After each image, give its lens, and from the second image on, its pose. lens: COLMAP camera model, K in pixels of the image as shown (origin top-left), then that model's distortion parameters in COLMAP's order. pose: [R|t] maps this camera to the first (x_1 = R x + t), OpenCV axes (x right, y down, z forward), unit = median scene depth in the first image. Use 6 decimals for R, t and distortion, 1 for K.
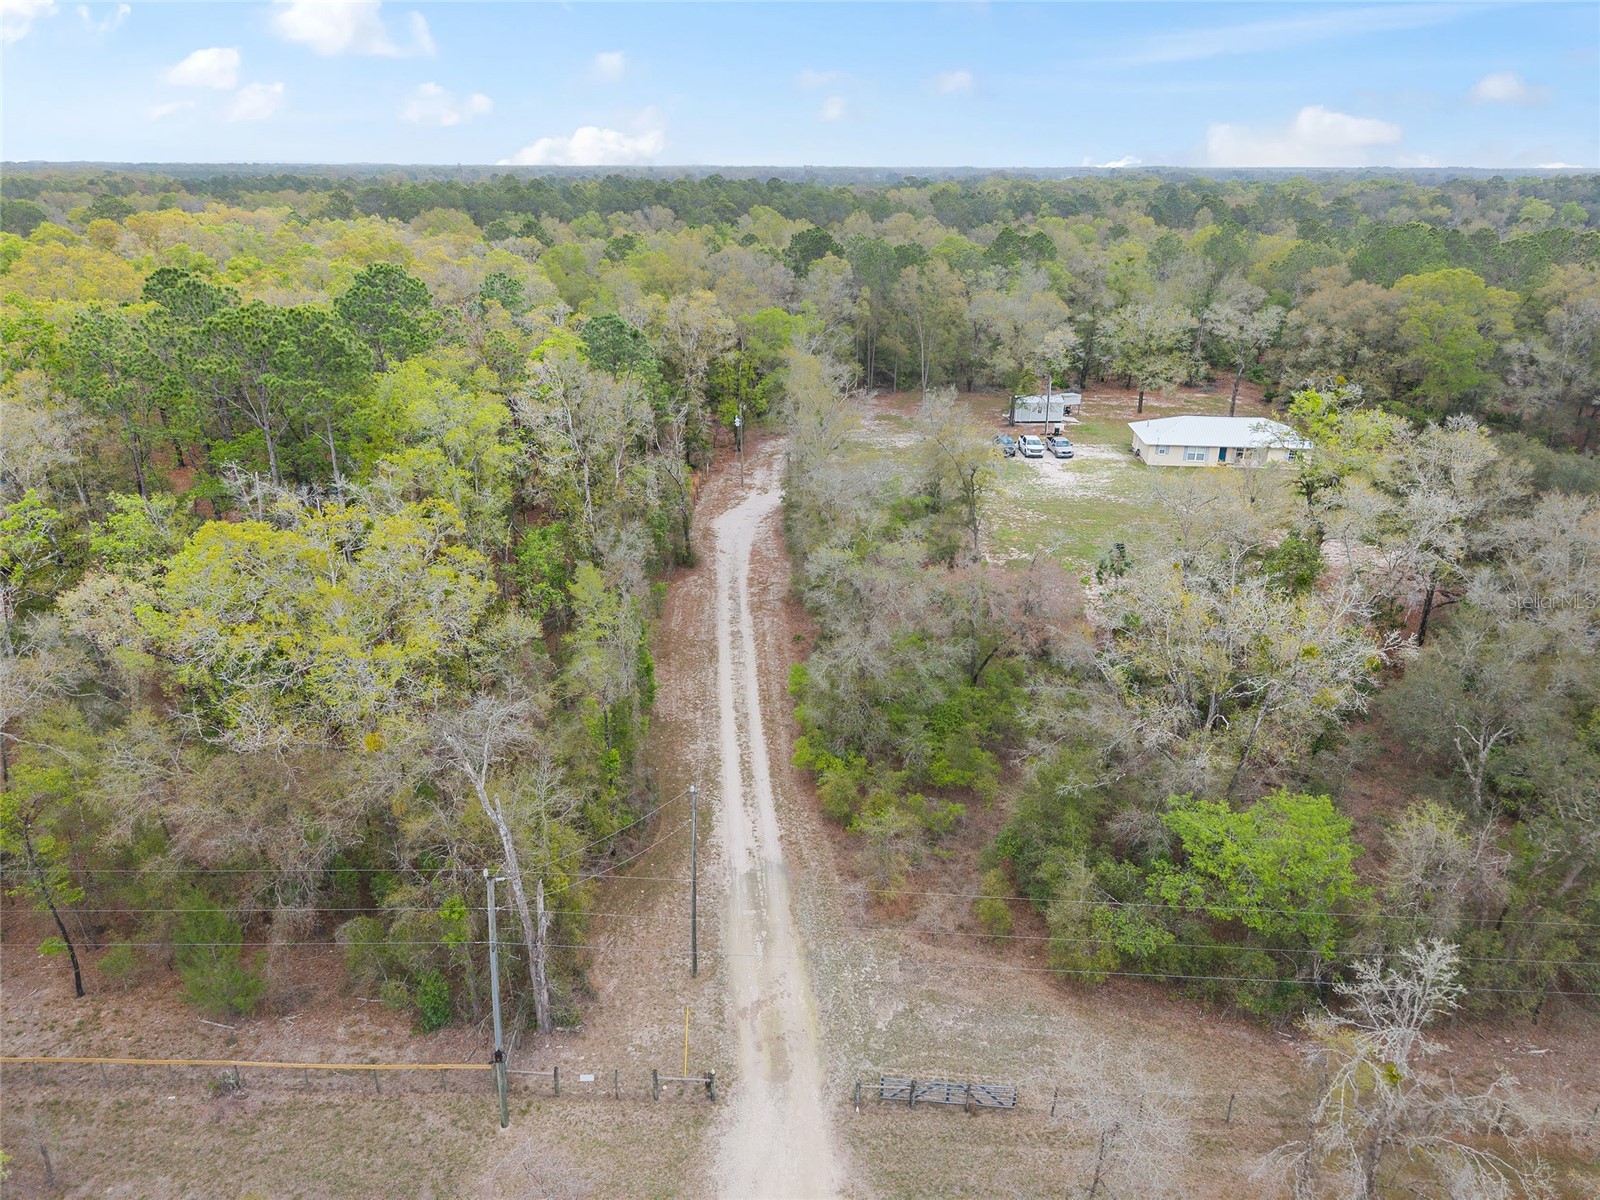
lens RADIAL K [[1063.4, 0, 788.3], [0, 1063.4, 613.6], [0, 0, 1]] dist [0.036493, -0.038988]
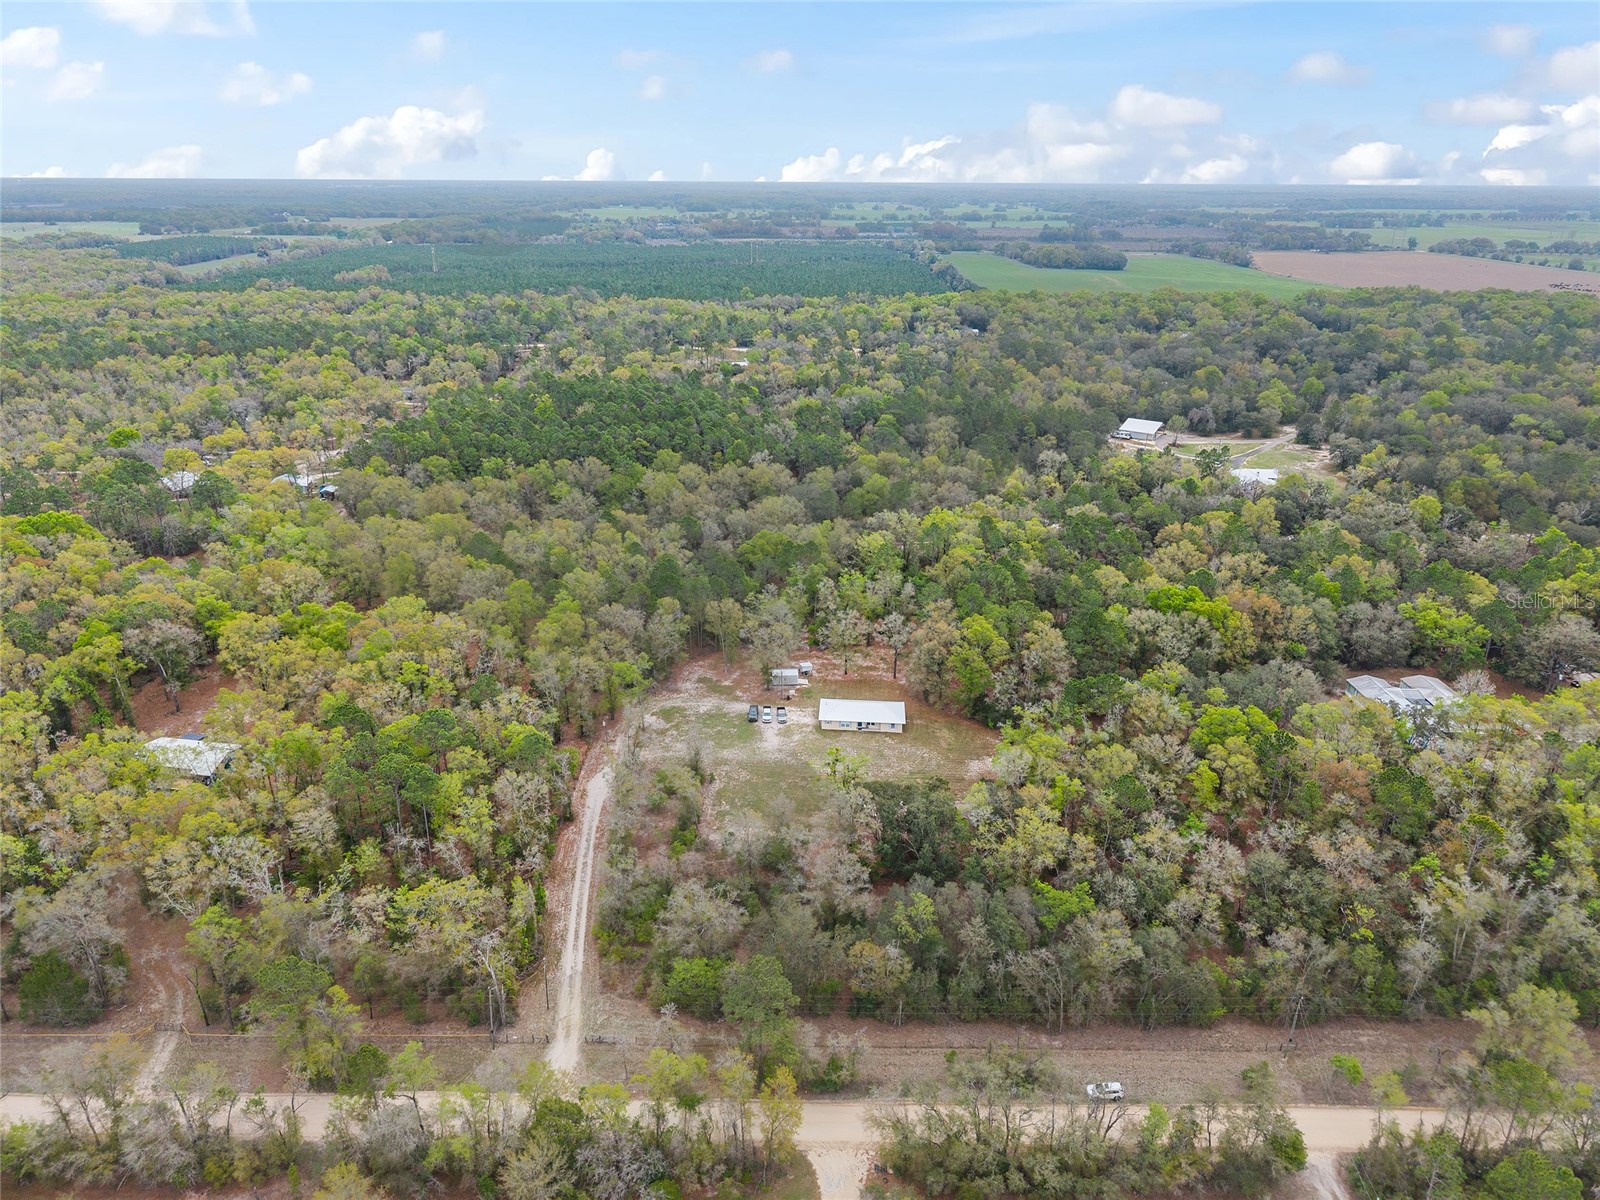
lens RADIAL K [[1063.4, 0, 788.3], [0, 1063.4, 613.6], [0, 0, 1]] dist [0.036493, -0.038988]
pose [[0.999636, -0.009888, 0.025104, 0.607494], [0.009957, 0.999947, -0.002631, -0.913437], [-0.025077, 0.002880, 0.999681, -2.452575]]
